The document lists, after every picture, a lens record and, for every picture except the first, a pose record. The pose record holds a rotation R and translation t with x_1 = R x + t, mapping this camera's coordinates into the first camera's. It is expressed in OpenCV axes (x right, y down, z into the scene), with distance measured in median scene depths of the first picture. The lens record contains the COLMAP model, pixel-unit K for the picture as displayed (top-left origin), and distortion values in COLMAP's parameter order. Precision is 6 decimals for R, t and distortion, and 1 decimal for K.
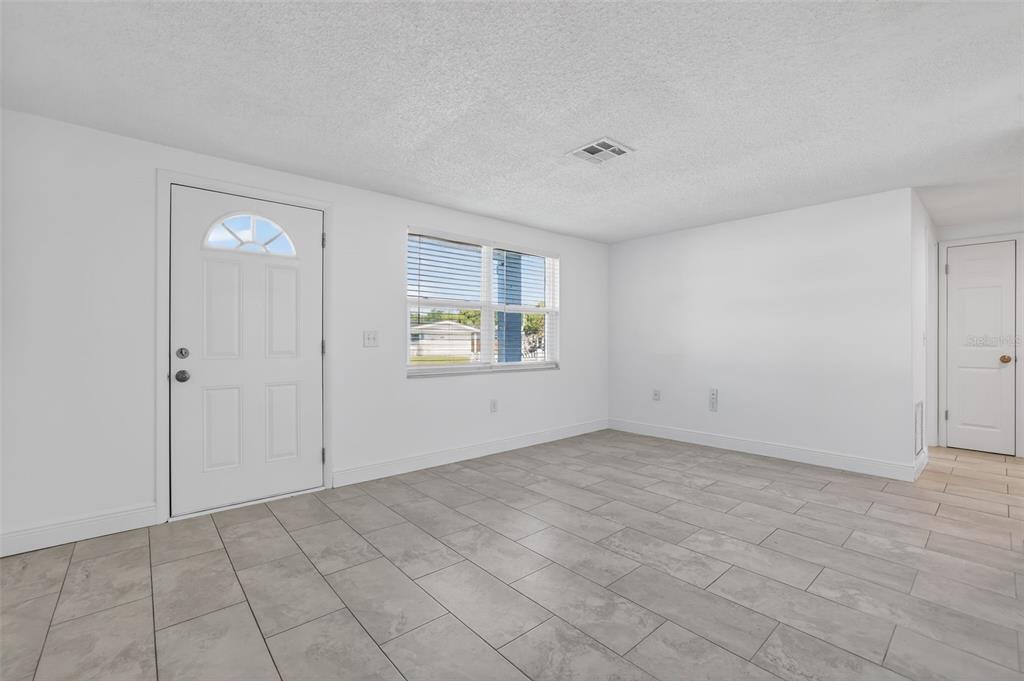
lens RADIAL K [[442.6, 0, 503.5], [0, 442.6, 339.4], [0, 0, 1]] dist [-0.045132, 0.013915]
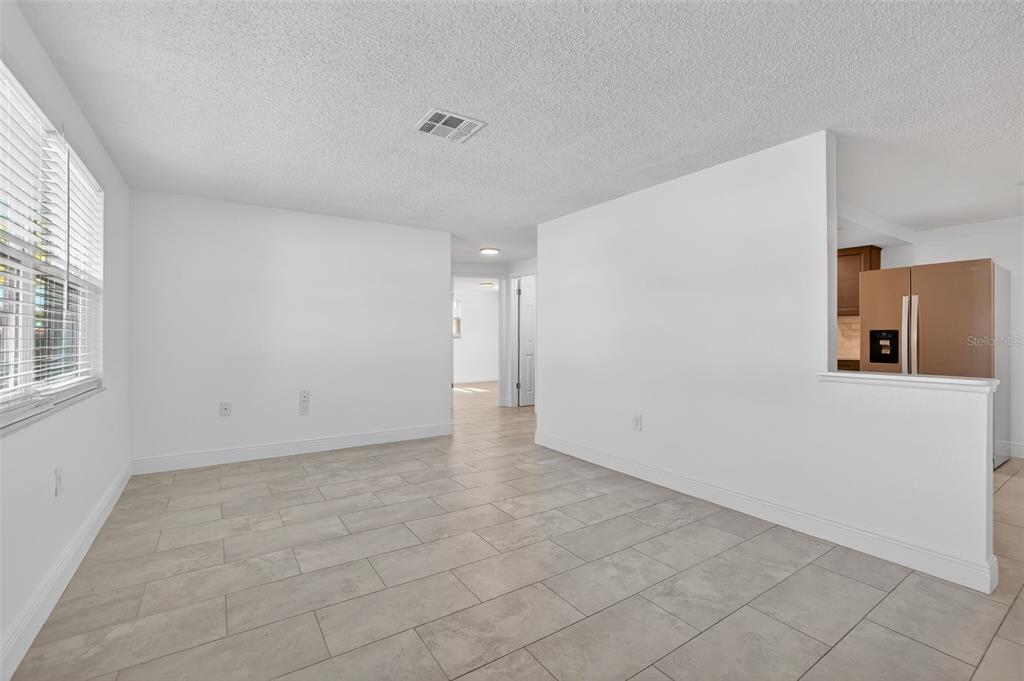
lens RADIAL K [[442.6, 0, 503.5], [0, 442.6, 339.4], [0, 0, 1]] dist [-0.045132, 0.013915]
pose [[0.125307, -0.004870, 0.992106, -0.589324], [-0.002220, 0.999984, 0.005189, -0.002503], [-0.992116, -0.002853, 0.125294, 0.709238]]
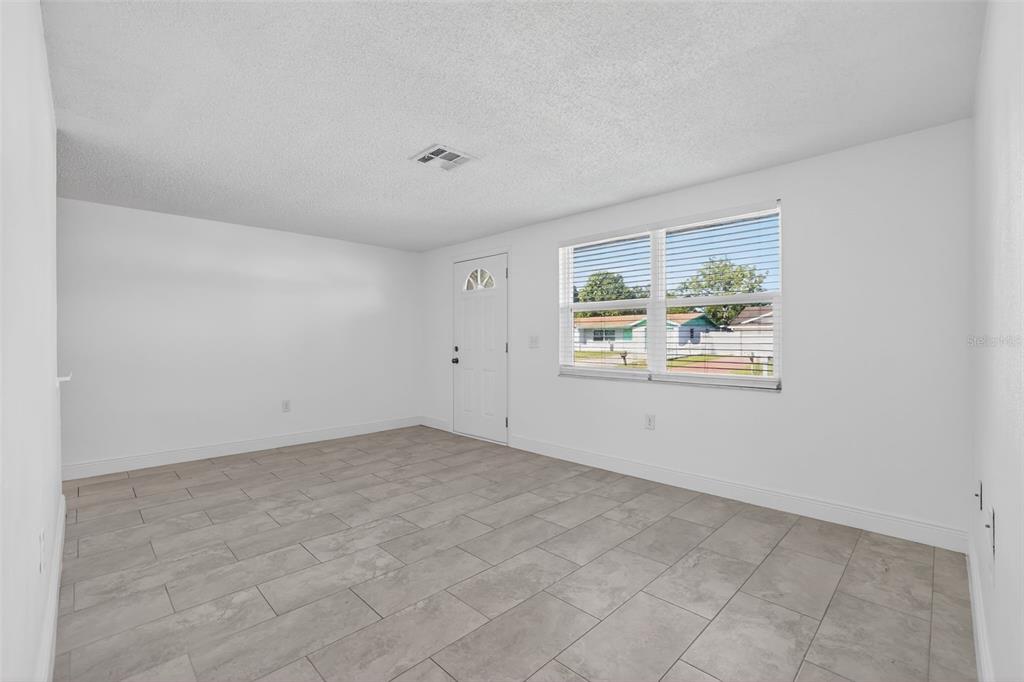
lens RADIAL K [[442.6, 0, 503.5], [0, 442.6, 339.9], [0, 0, 1]] dist [-0.045132, 0.013915]
pose [[0.065260, -0.000746, -0.997868, 1.141973], [0.000250, 1.000000, -0.000732, -0.006636], [0.997868, -0.000202, 0.065260, 0.977998]]
